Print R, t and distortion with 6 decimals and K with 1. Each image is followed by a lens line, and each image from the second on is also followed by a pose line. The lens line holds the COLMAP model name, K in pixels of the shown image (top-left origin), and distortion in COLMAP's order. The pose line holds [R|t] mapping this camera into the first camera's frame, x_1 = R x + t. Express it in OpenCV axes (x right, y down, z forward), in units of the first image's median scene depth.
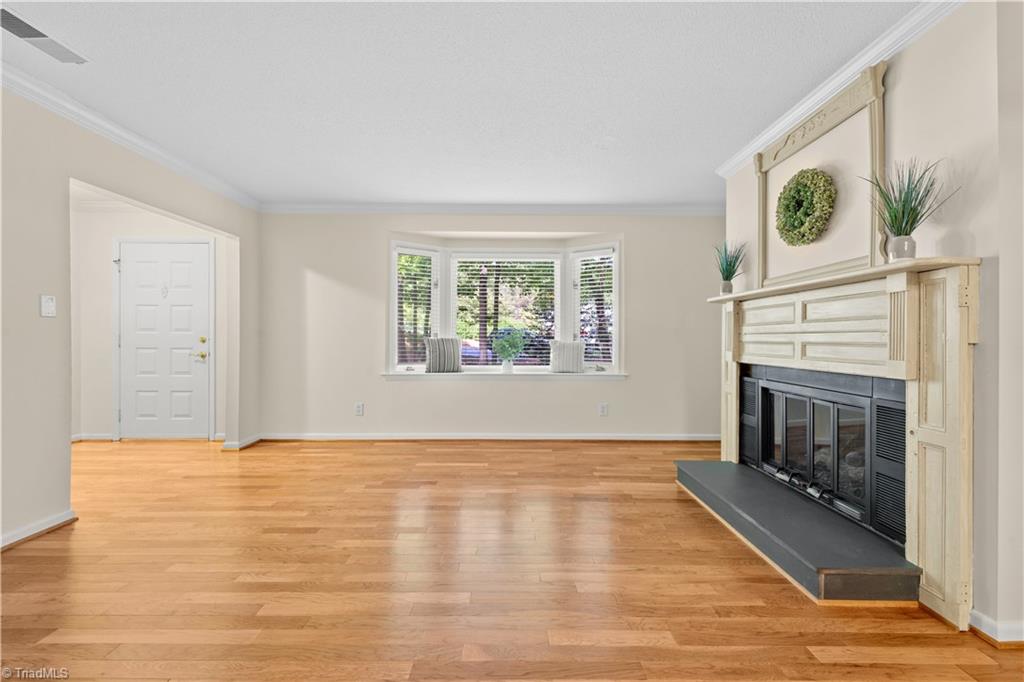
lens RADIAL K [[418.7, 0, 512.0], [0, 418.7, 341.0], [0, 0, 1]] dist [-0.001263, -0.000425]
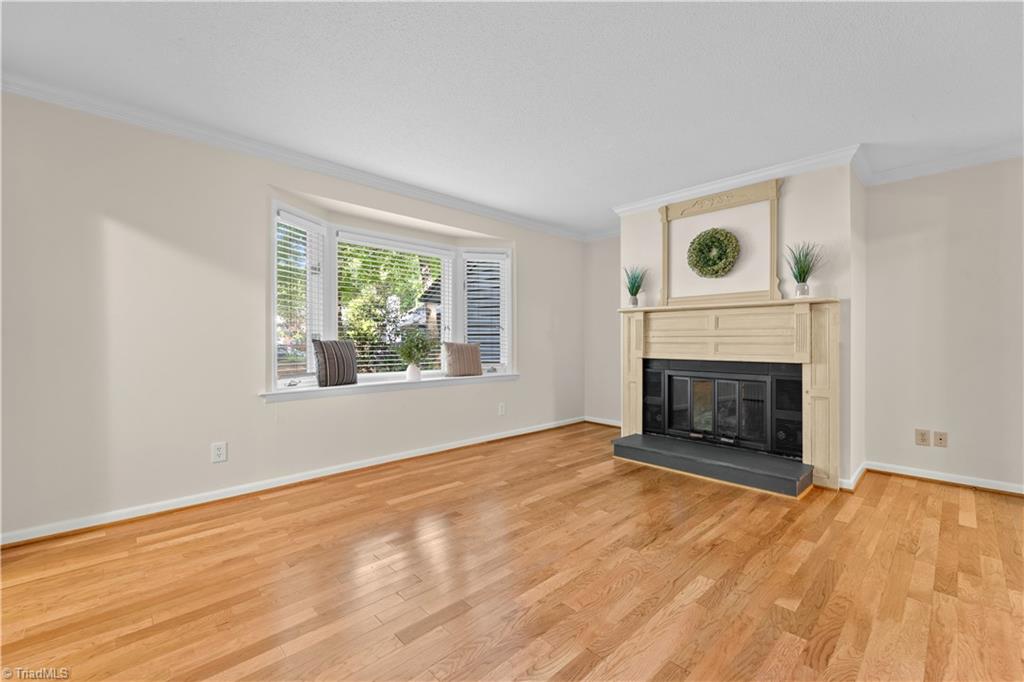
lens RADIAL K [[429.4, 0, 512.0], [0, 429.4, 341.0], [0, 0, 1]] dist [0.000596, 0.000070]
pose [[0.722591, -0.004798, 0.691260, -0.725983], [0.006294, 0.999980, 0.000361, -0.006357], [-0.691248, 0.004090, 0.722606, 0.313357]]
